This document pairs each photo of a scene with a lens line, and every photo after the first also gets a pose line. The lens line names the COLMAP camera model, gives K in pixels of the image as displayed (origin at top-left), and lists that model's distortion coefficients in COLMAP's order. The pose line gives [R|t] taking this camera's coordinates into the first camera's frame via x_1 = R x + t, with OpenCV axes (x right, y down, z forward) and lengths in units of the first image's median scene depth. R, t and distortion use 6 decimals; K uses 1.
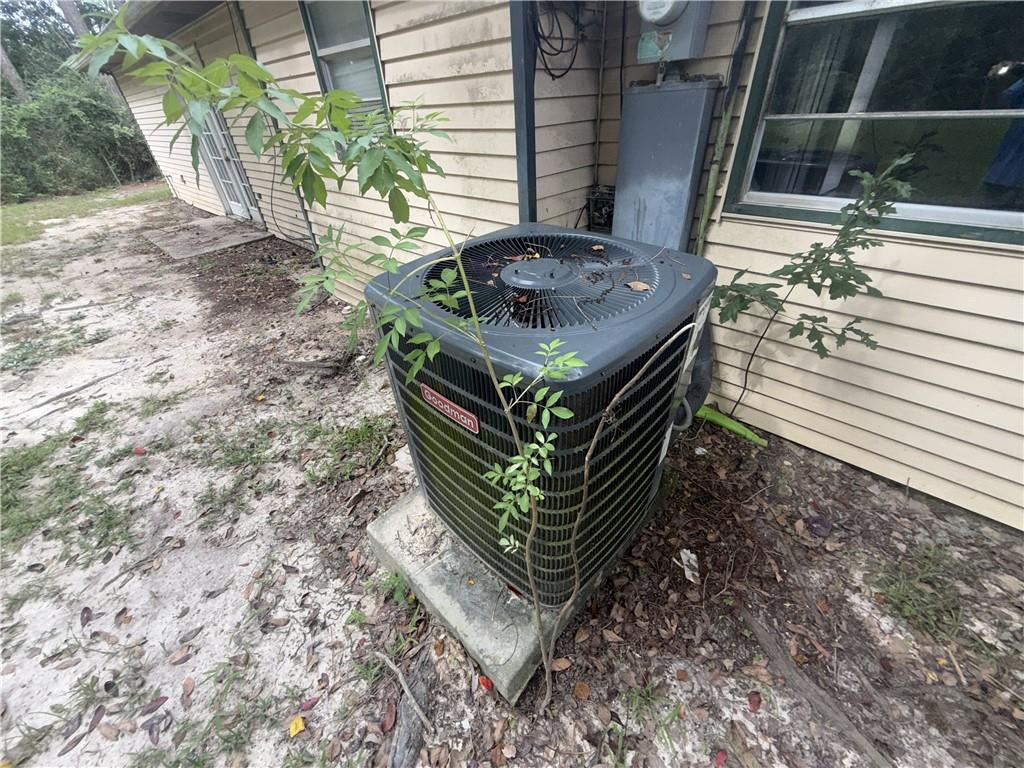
lens RADIAL K [[409.1, 0, 515.0], [0, 409.1, 385.9], [0, 0, 1]] dist [0.000962, -0.000518]
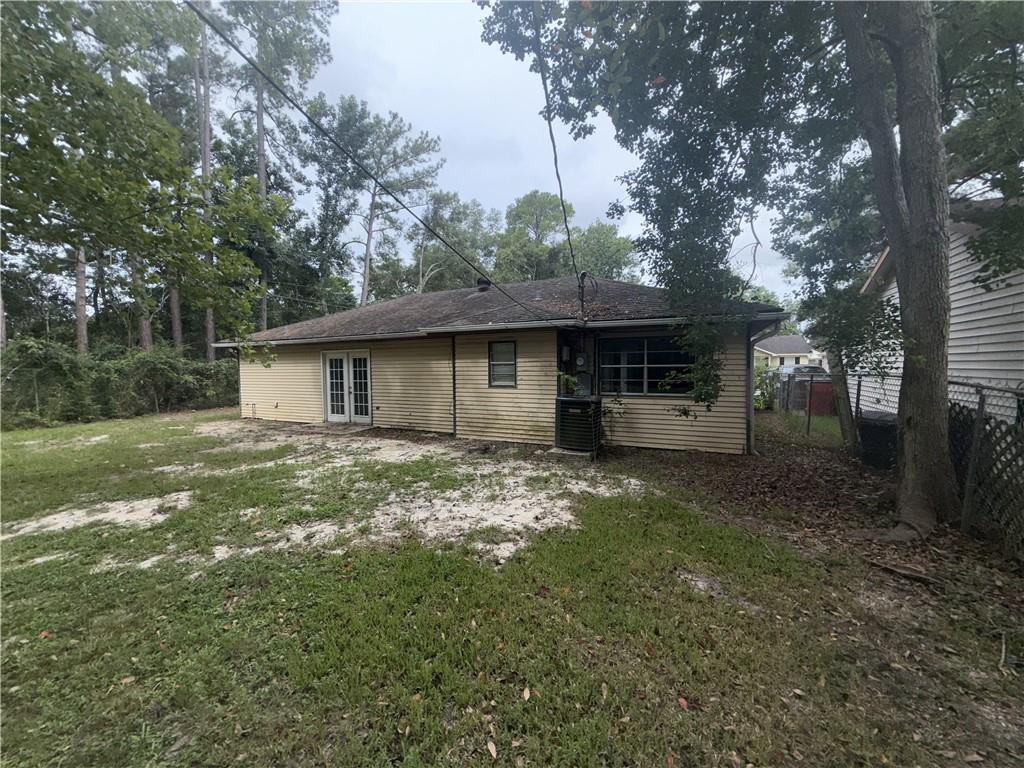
lens RADIAL K [[409.1, 0, 510.3], [0, 409.1, 383.1], [0, 0, 1]] dist [0.000962, -0.000518]
pose [[0.948313, 0.034342, 0.315471, -1.738550], [0.146517, 0.834439, -0.531267, 1.621696], [-0.281486, 0.550030, 0.786278, -2.259004]]
